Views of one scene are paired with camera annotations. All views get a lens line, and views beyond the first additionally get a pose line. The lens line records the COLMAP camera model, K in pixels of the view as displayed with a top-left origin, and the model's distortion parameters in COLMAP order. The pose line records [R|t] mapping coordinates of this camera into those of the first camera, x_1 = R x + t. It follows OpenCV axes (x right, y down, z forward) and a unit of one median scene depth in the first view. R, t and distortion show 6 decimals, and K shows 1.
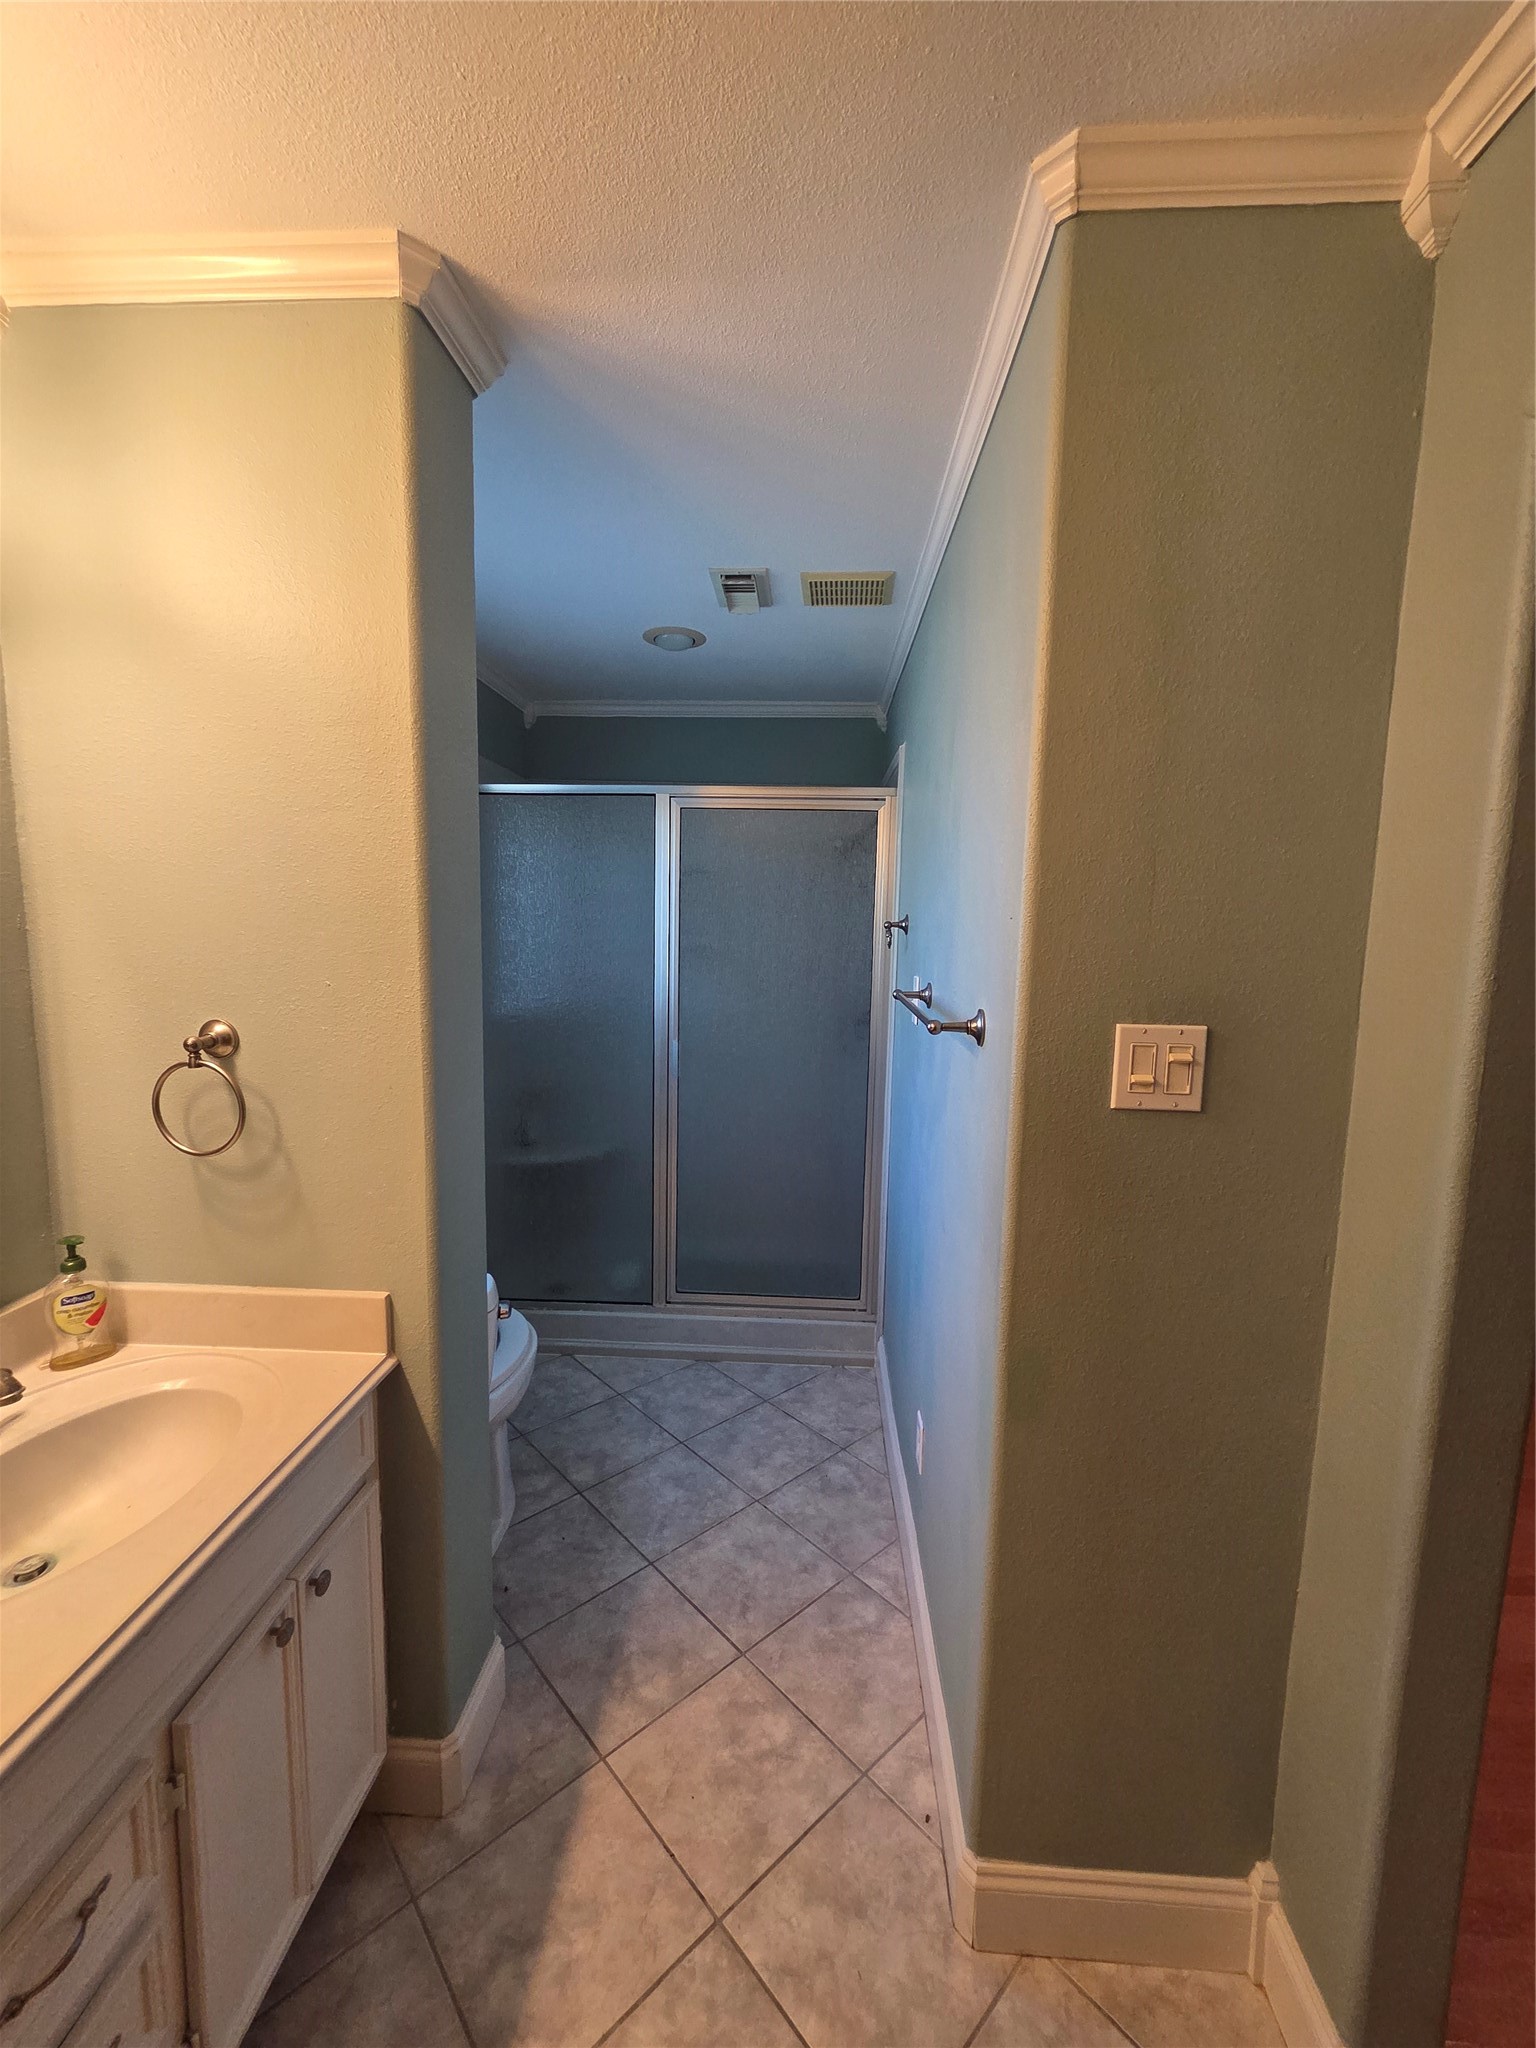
lens RADIAL K [[840.7, 0, 766.0], [0, 840.7, 1023.0], [0, 0, 1]] dist [-0.007510, 0.003221]
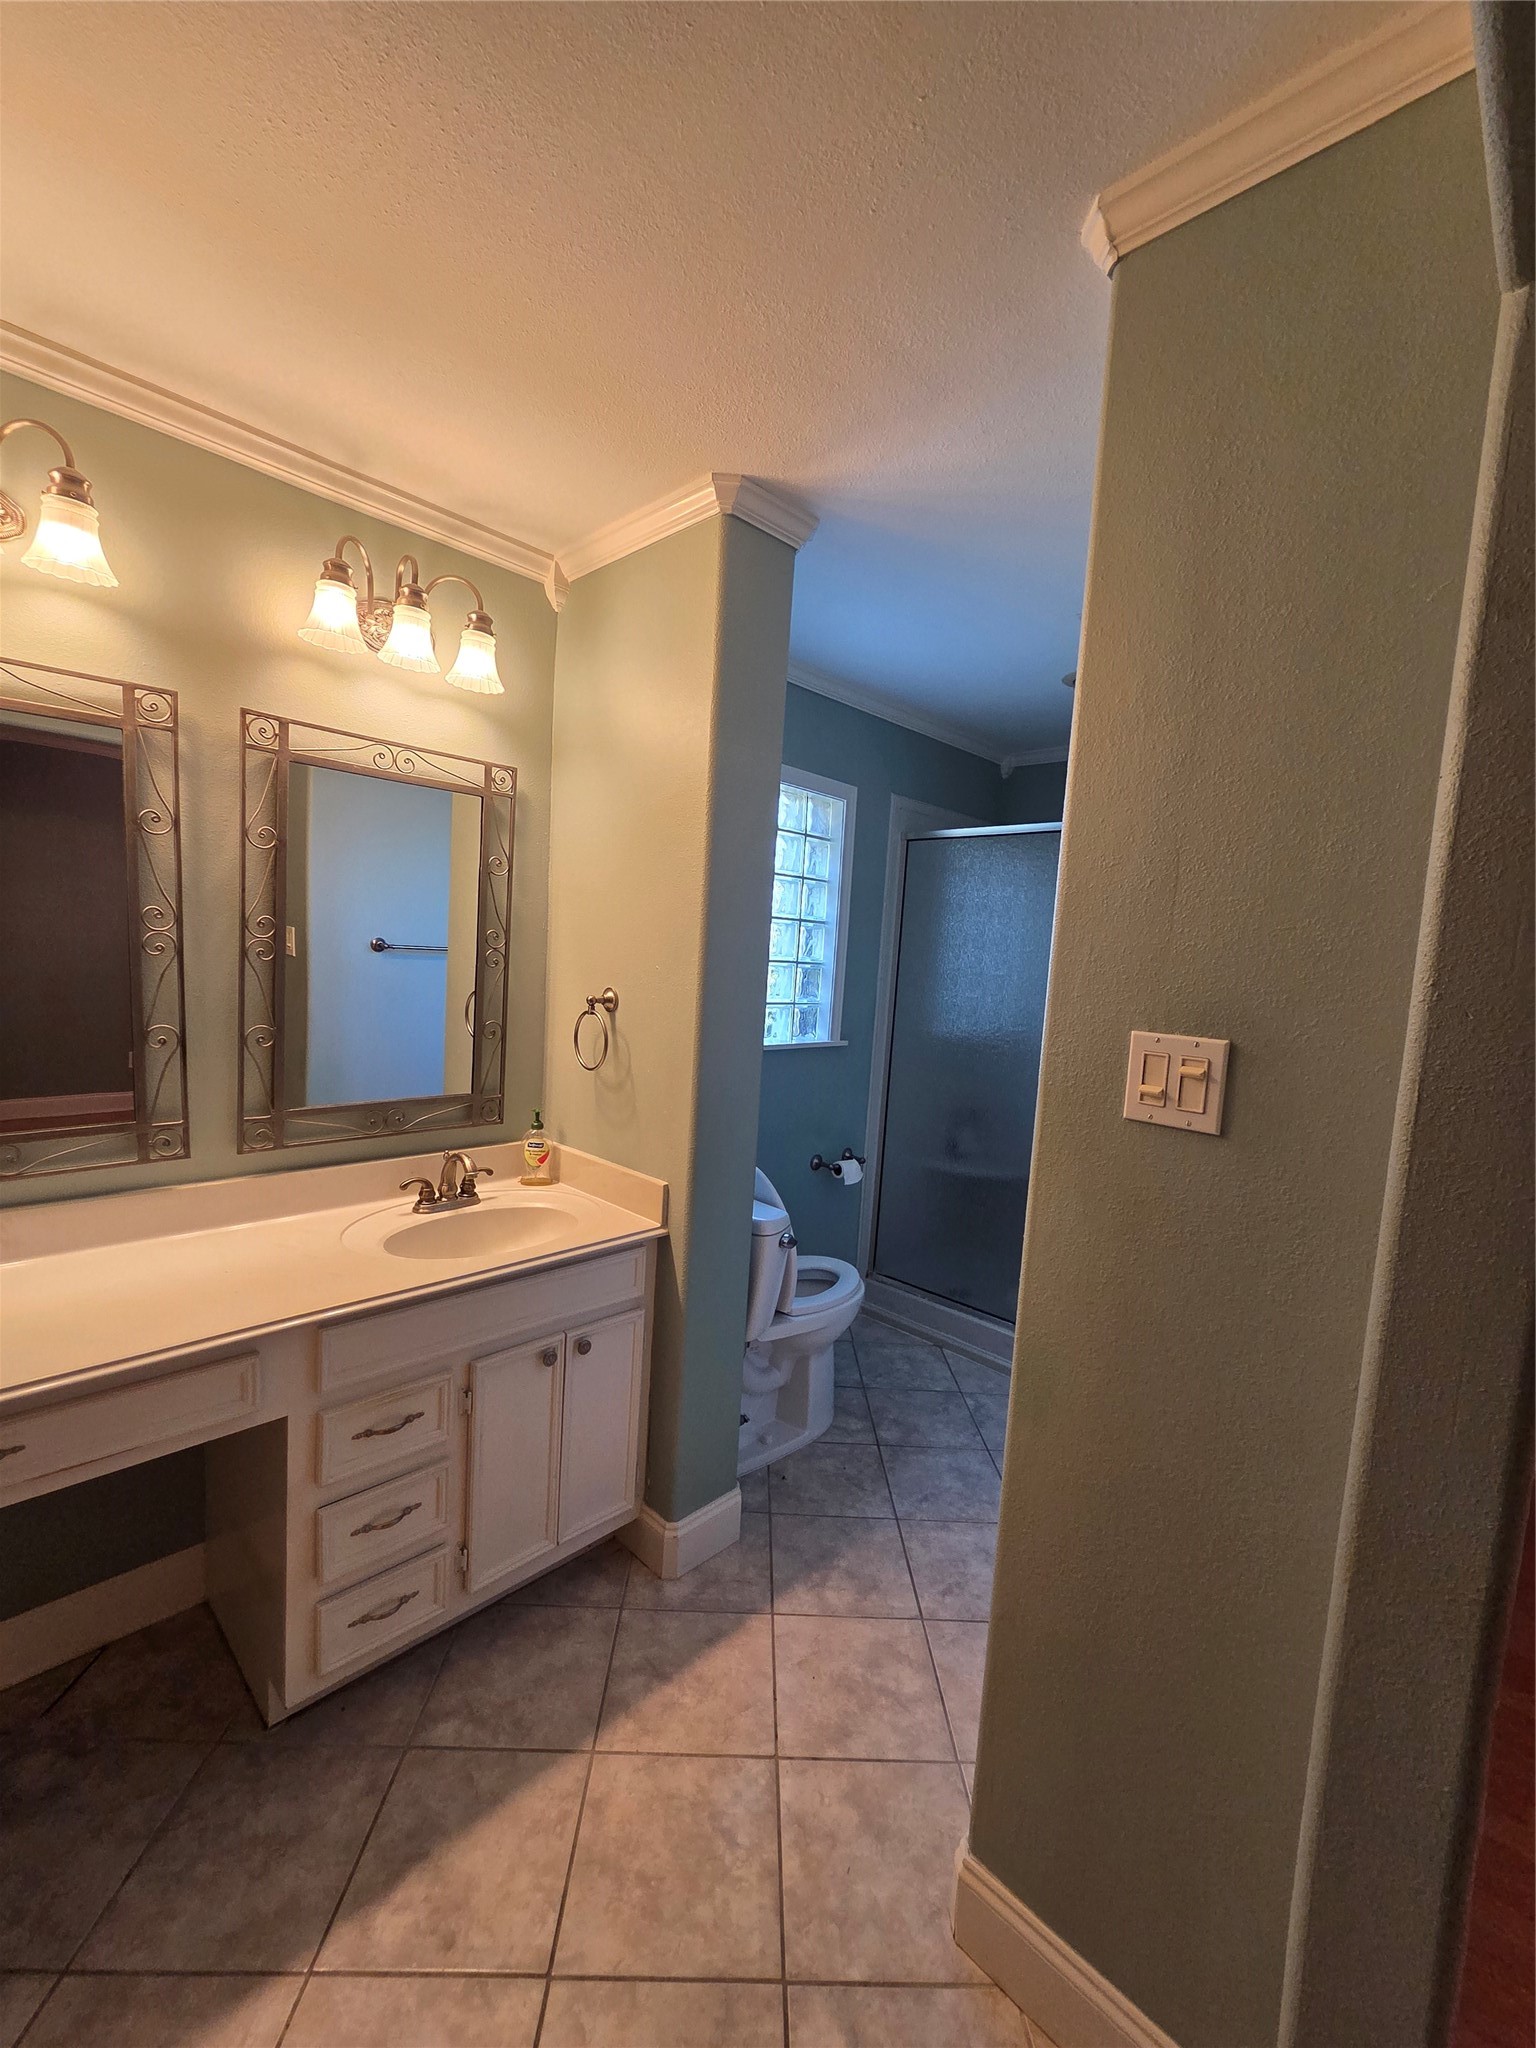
lens RADIAL K [[840.7, 0, 769.5], [0, 840.7, 1026.7], [0, 0, 1]] dist [-0.007510, 0.003221]
pose [[0.753828, 0.087055, -0.651279, 0.498811], [-0.122598, 0.992413, -0.009248, 0.038916], [0.645533, 0.086816, 0.758782, -0.004607]]
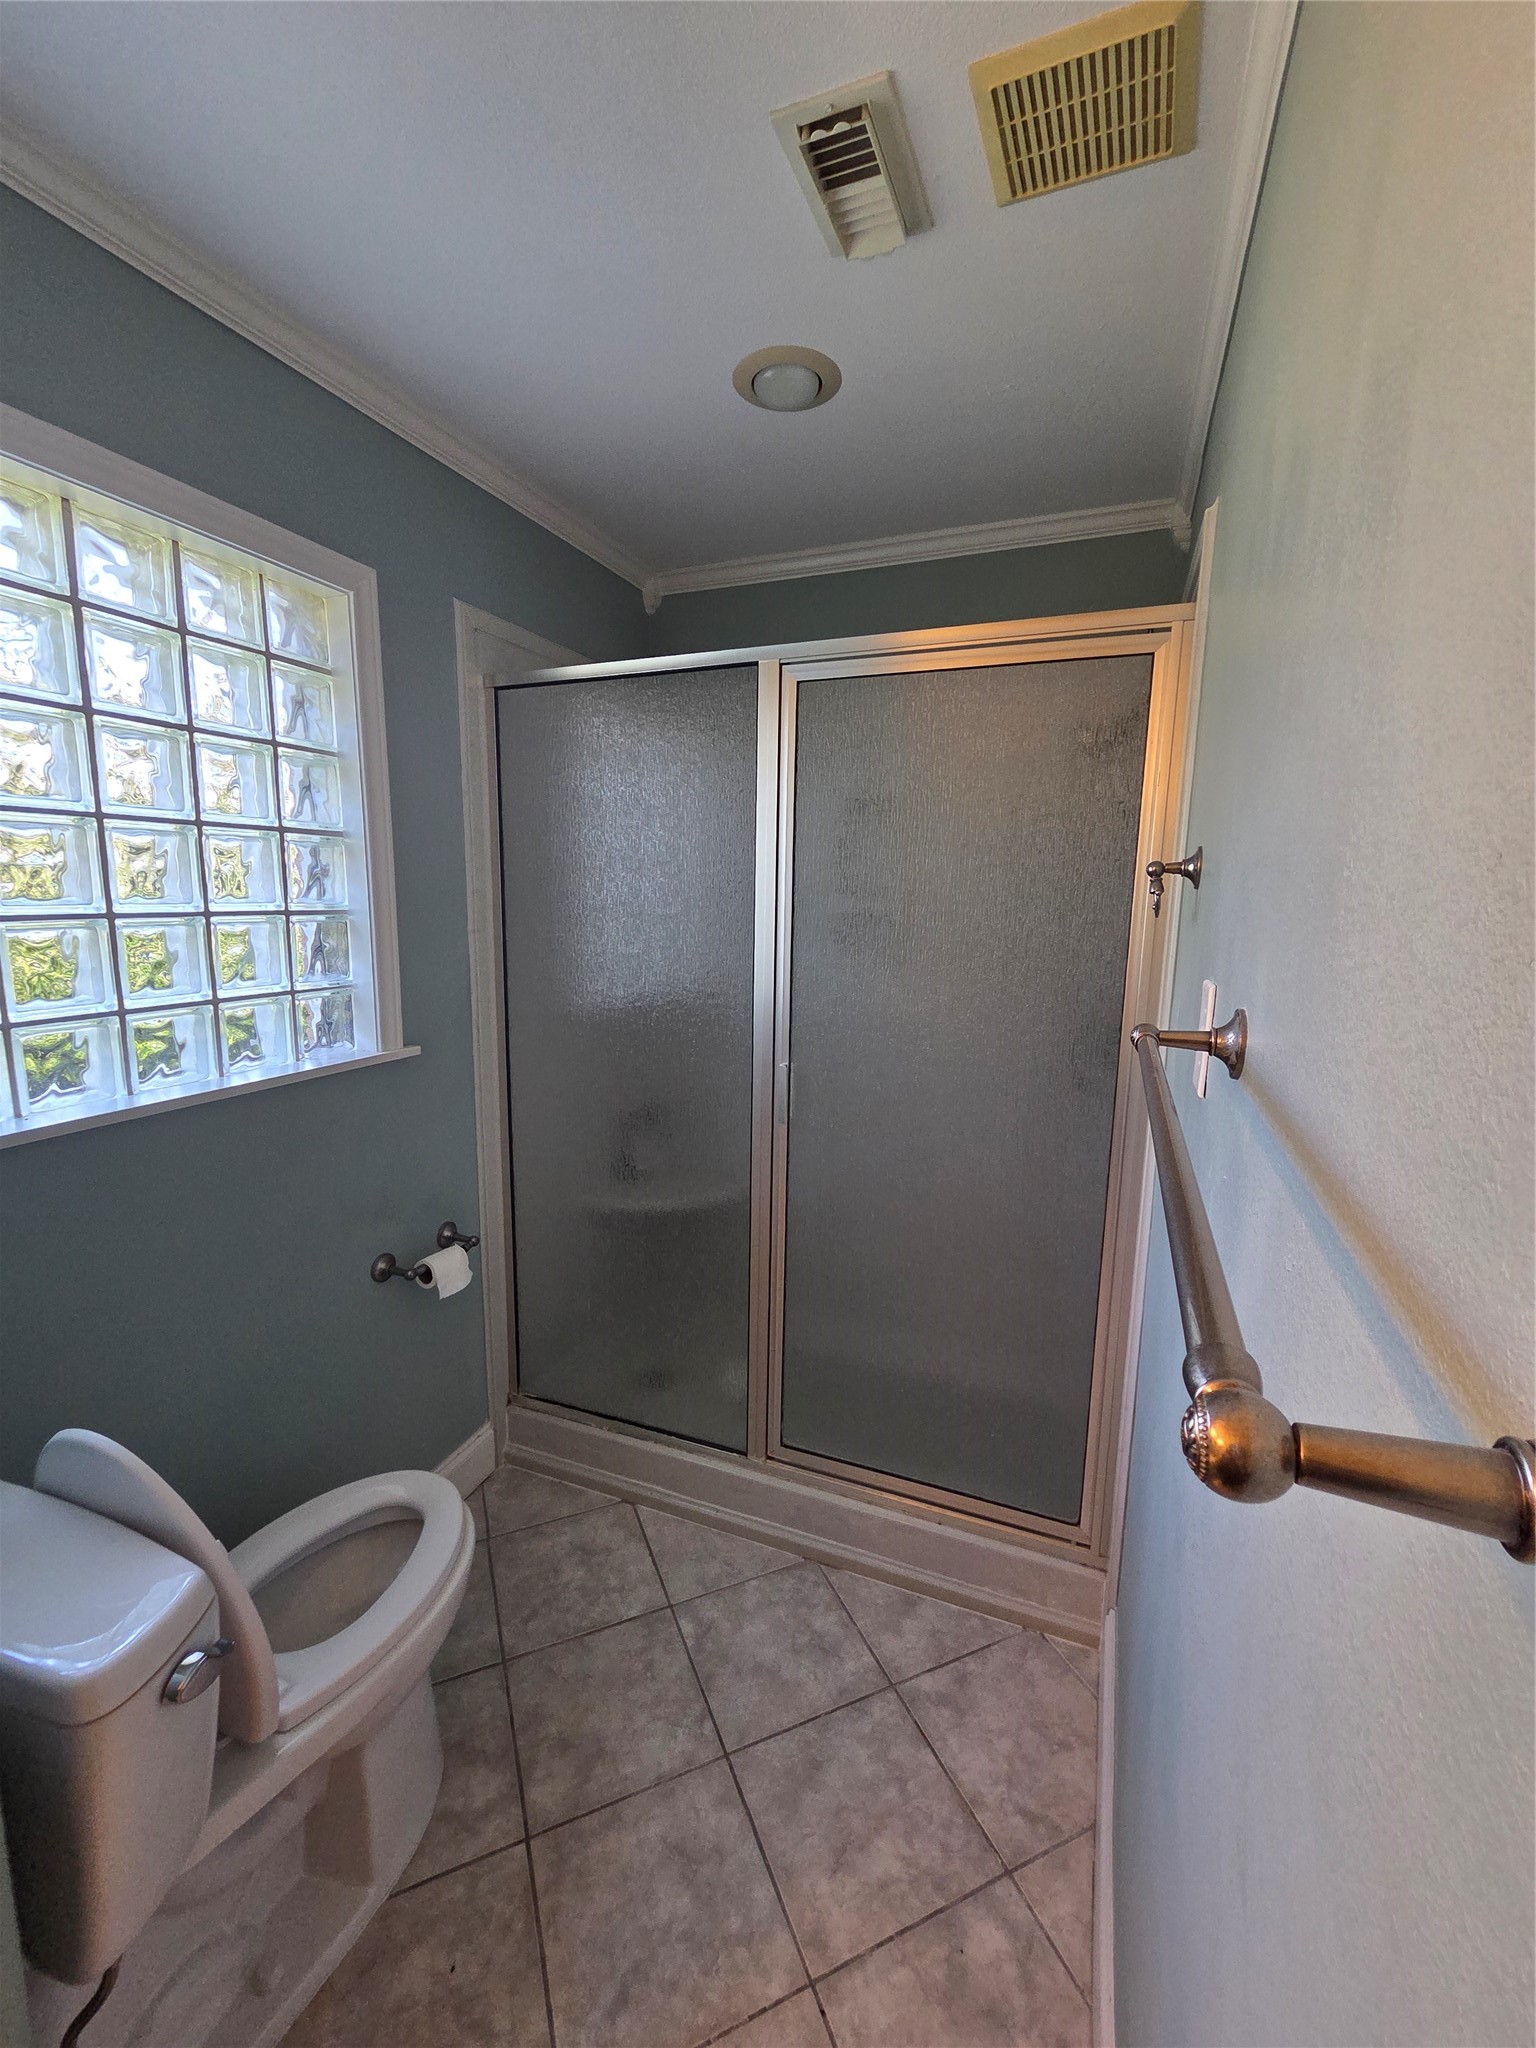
lens RADIAL K [[840.7, 0, 770.4], [0, 840.7, 1025.2], [0, 0, 1]] dist [-0.007510, 0.003221]
pose [[0.947048, 0.045151, -0.317901, 0.142599], [-0.032886, 0.998497, 0.043844, -0.062197], [0.319403, -0.031068, 0.947110, 0.719362]]
